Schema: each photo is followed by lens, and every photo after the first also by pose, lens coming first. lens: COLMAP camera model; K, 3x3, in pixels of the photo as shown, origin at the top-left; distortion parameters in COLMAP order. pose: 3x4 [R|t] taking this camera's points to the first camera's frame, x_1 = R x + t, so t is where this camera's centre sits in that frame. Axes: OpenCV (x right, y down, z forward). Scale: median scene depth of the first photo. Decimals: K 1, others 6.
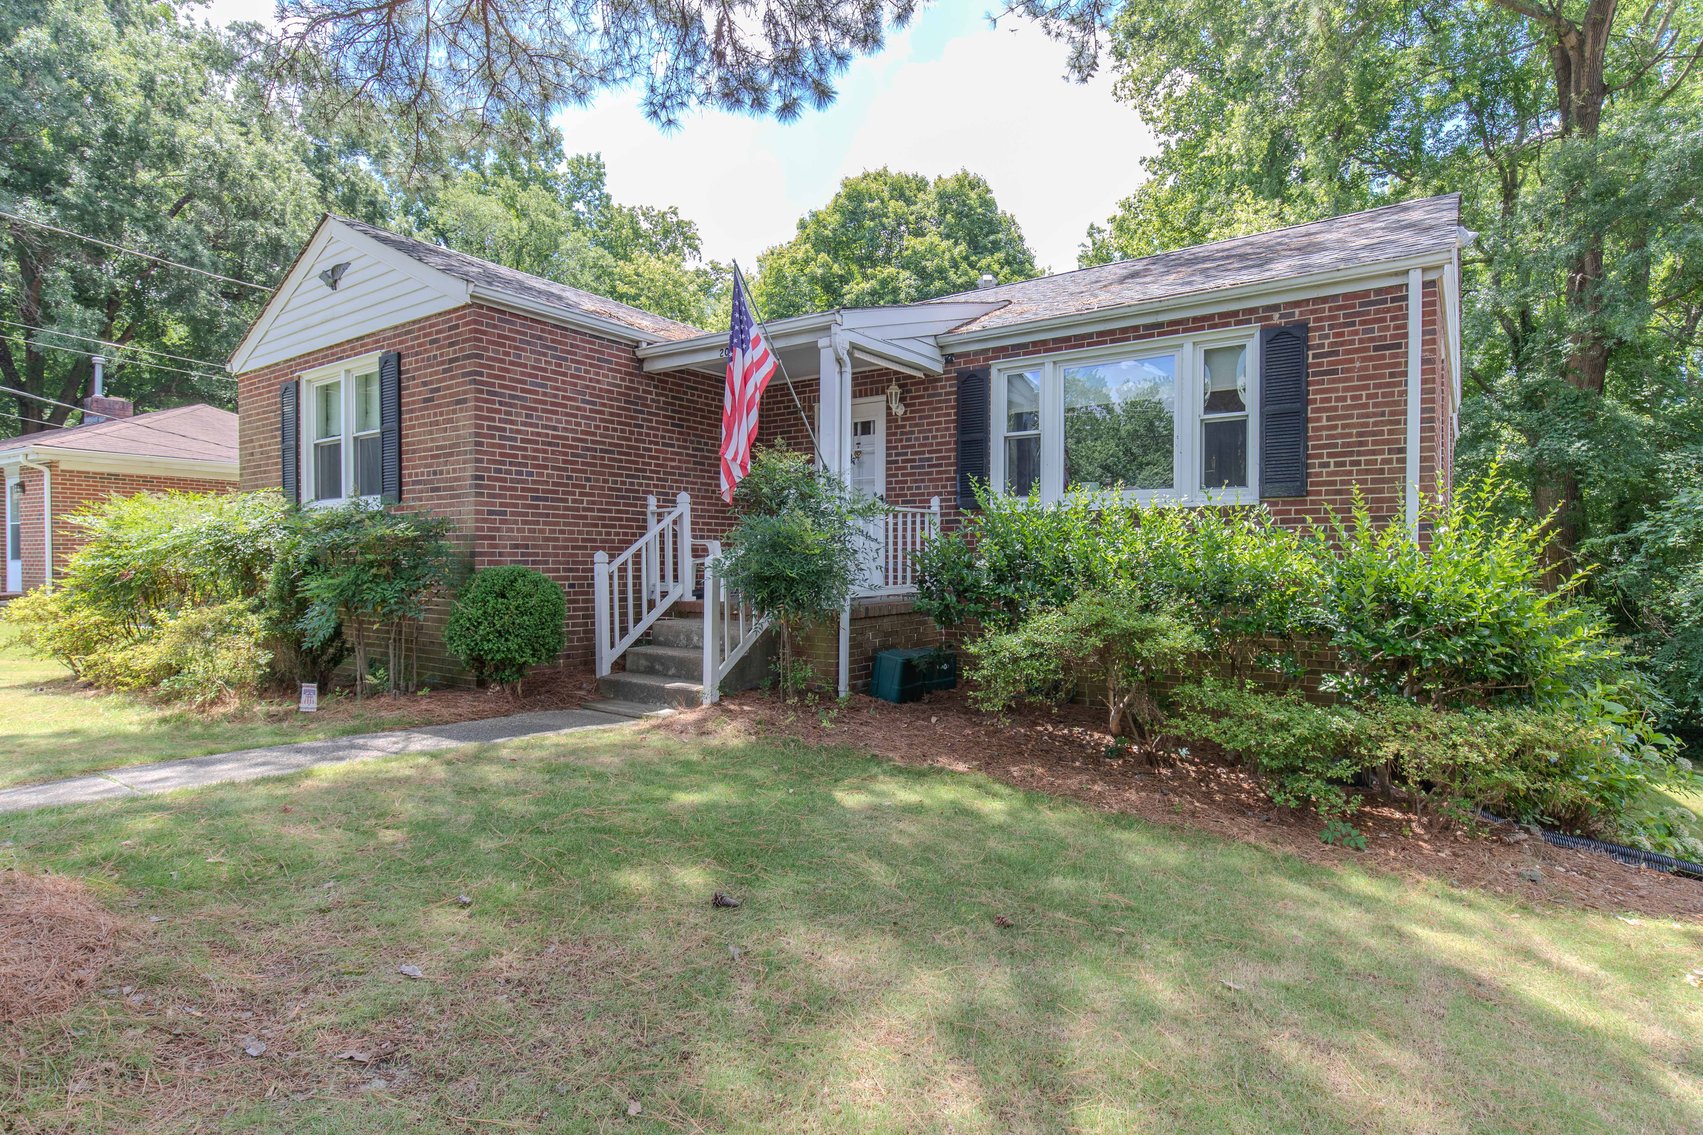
lens RADIAL K [[879.9, 0, 846.0], [0, 879.9, 571.1], [0, 0, 1]] dist [0.001323, -0.002124]
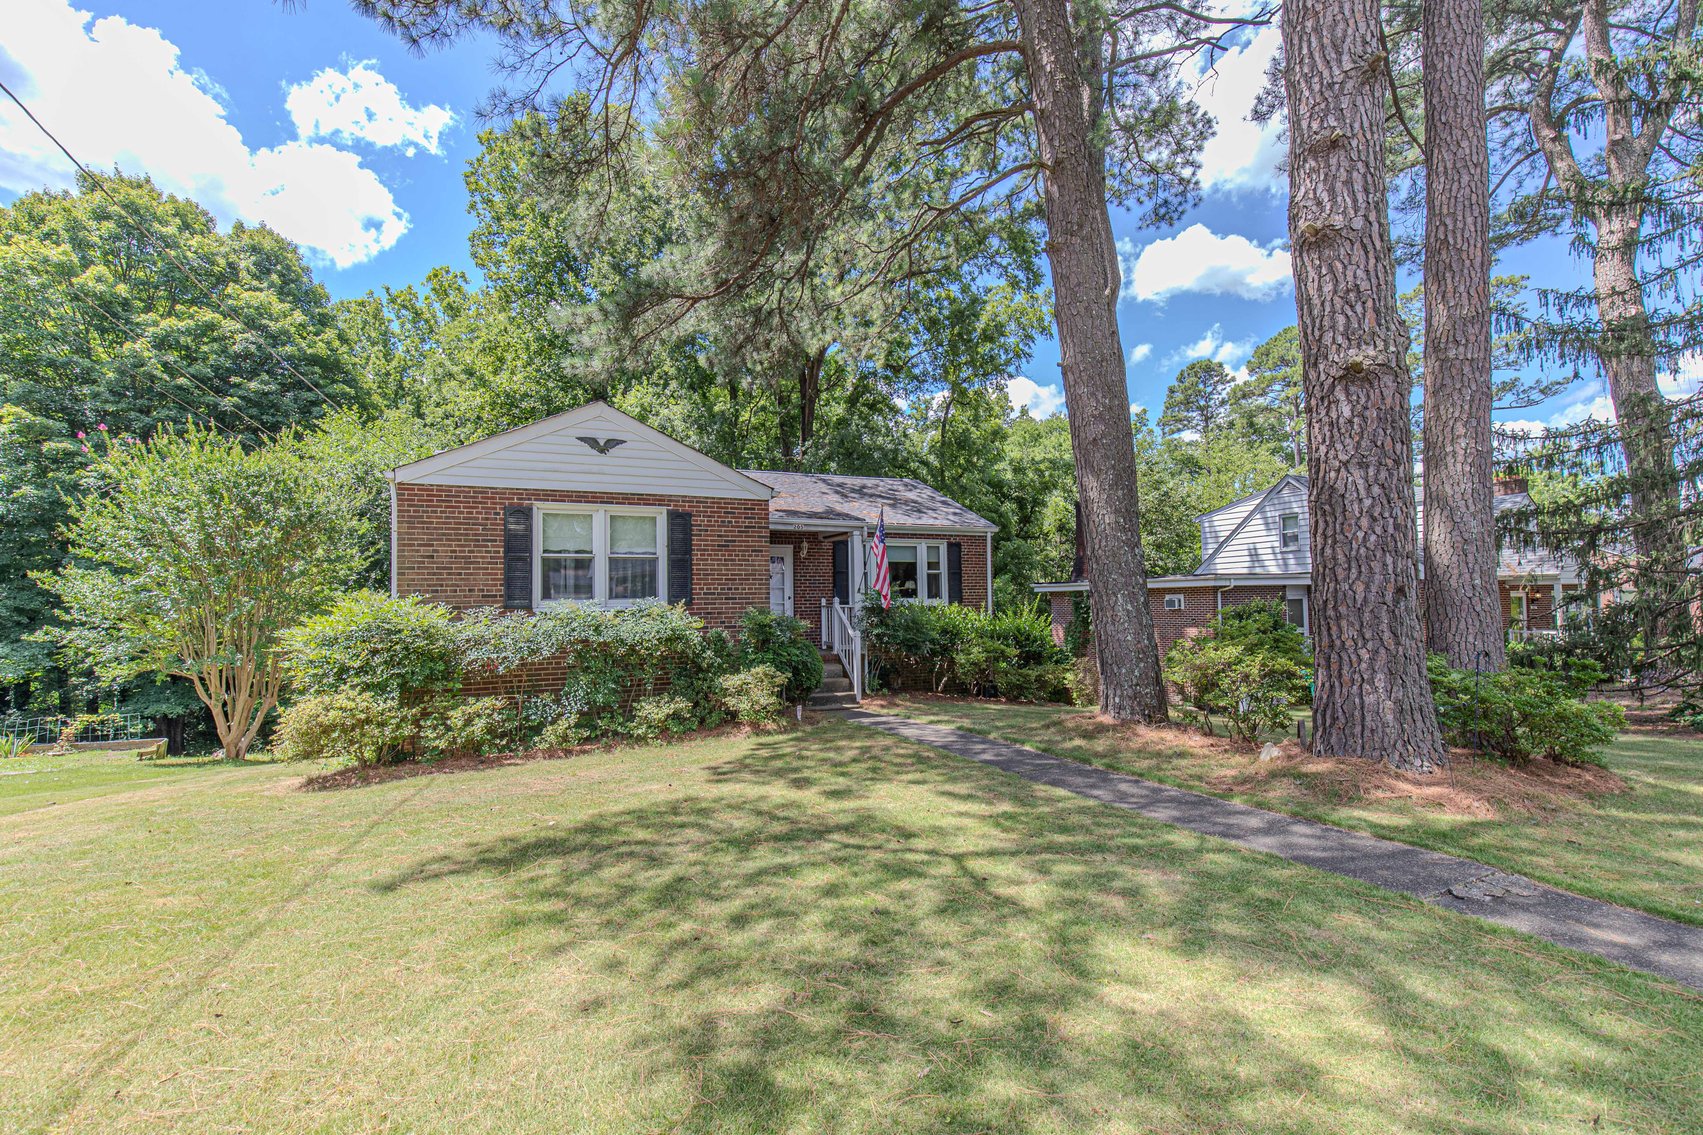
lens RADIAL K [[802.6, 0, 878.2], [0, 802.6, 574.2], [0, 0, 1]] dist [0.009565, -0.001495]
pose [[0.469019, 0.025779, 0.882812, -1.825965], [0.028969, 0.998587, -0.044551, -0.066999], [-0.882713, 0.046469, 0.467609, 0.013299]]
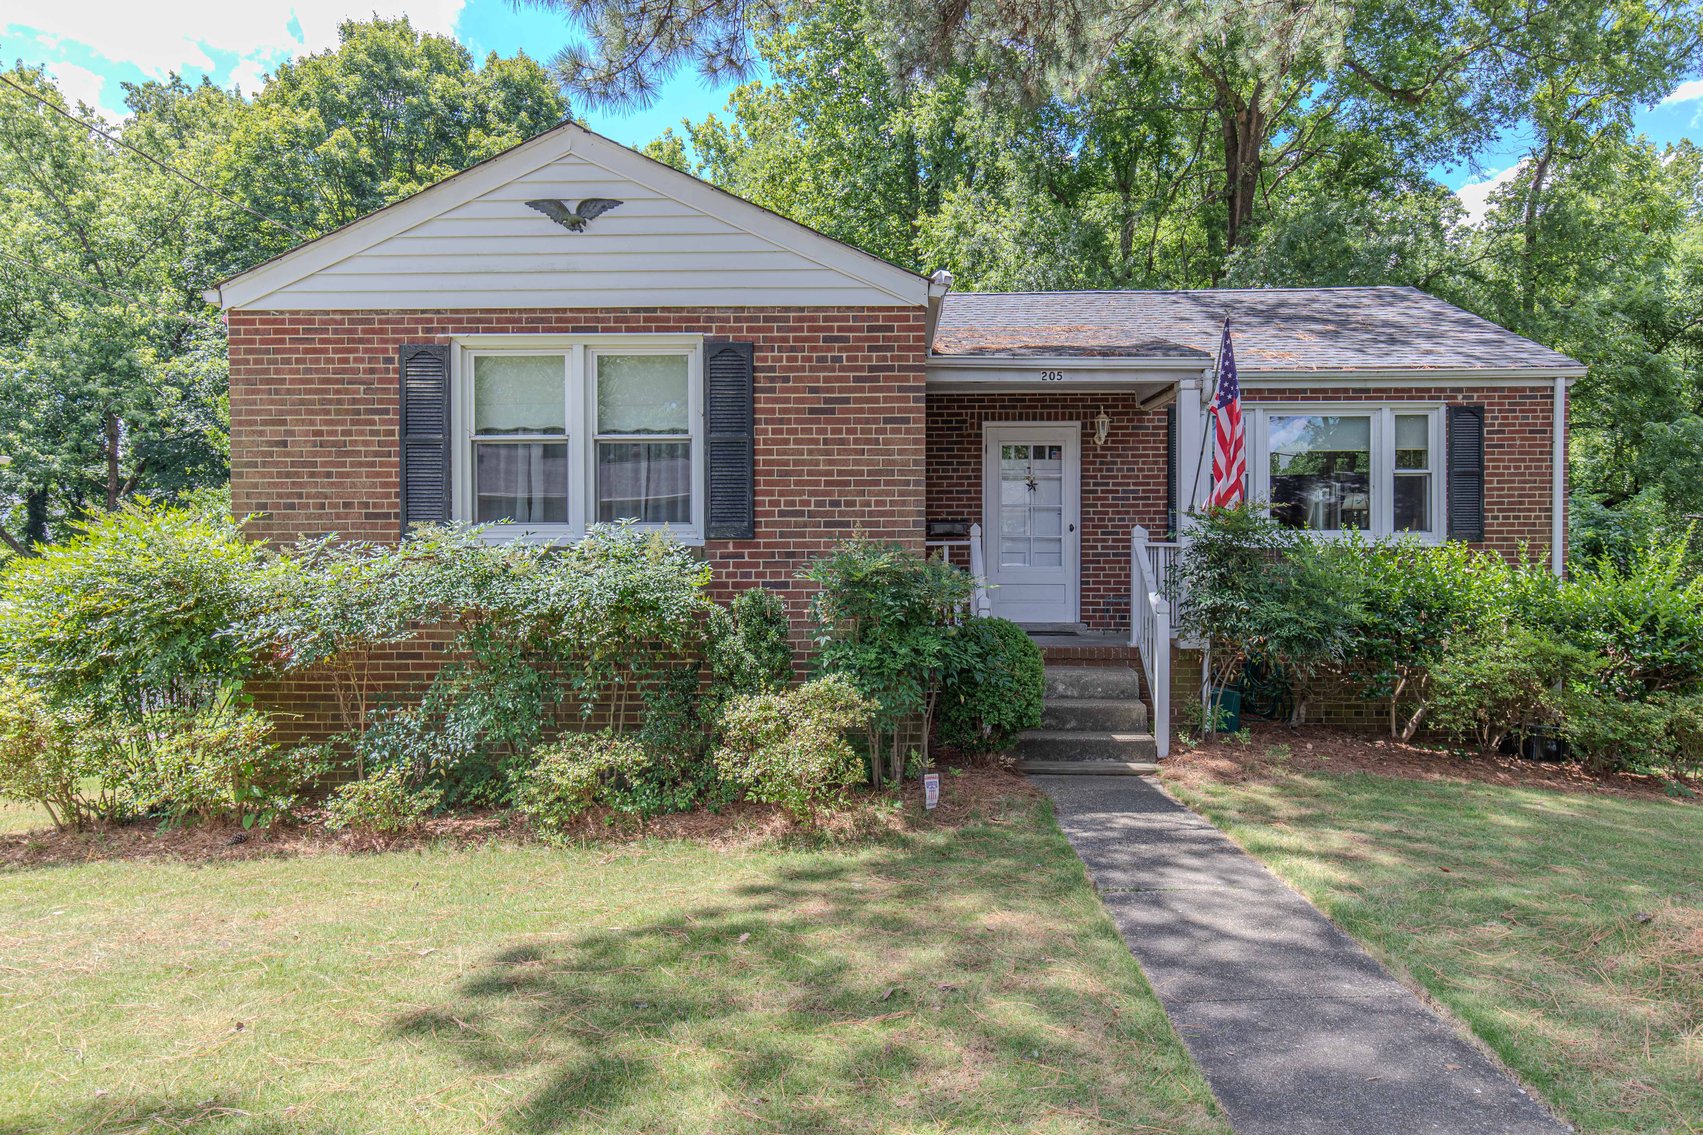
lens RADIAL K [[1146.2, 0, 851.3], [0, 1146.2, 563.1], [0, 0, 1]] dist [0.009959, -0.001508]
pose [[0.823258, -0.008826, 0.567599, -1.117154], [0.011947, 0.999927, -0.001780, -0.058872], [-0.567542, 0.008247, 0.823303, 0.143280]]
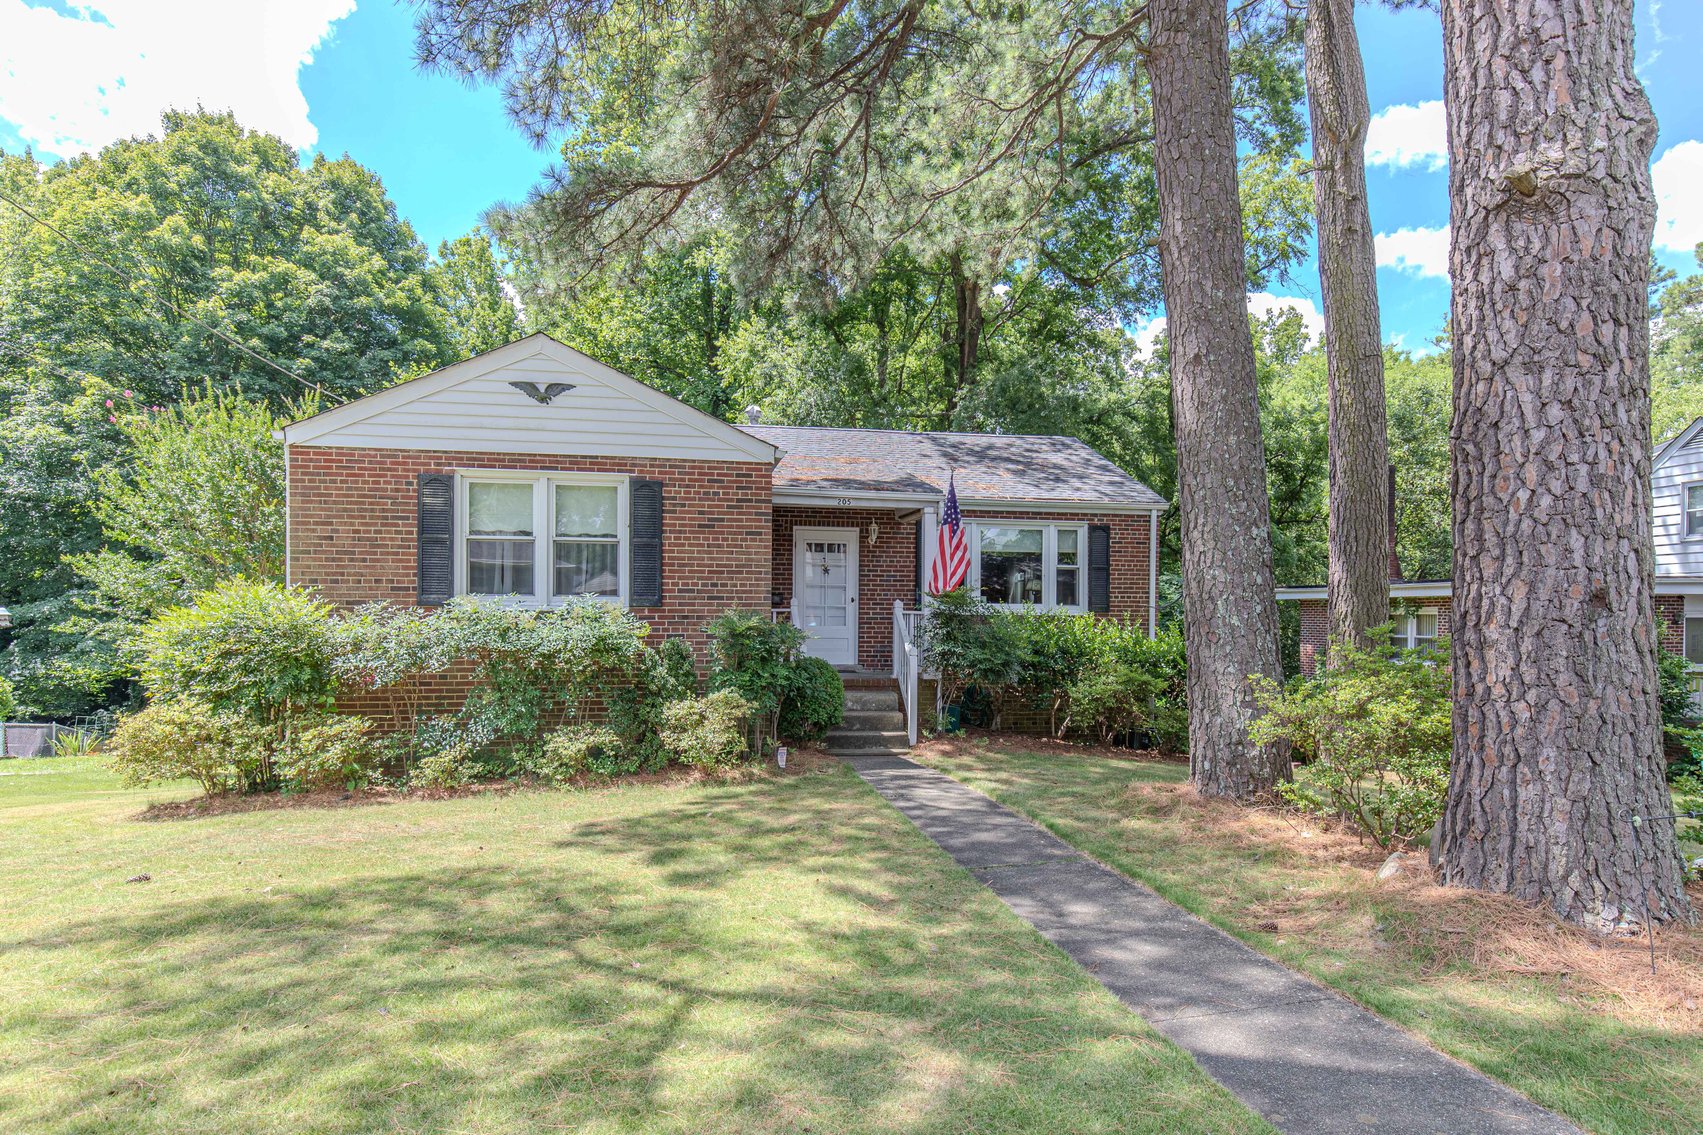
lens RADIAL K [[1046.1, 0, 869.1], [0, 1046.1, 621.9], [0, 0, 1]] dist [0.008698, 0.001748]
pose [[0.672517, -0.002219, 0.740079, -1.523434], [0.005332, 0.999984, -0.001847, -0.058431], [-0.740063, 0.005188, 0.672518, -0.184010]]
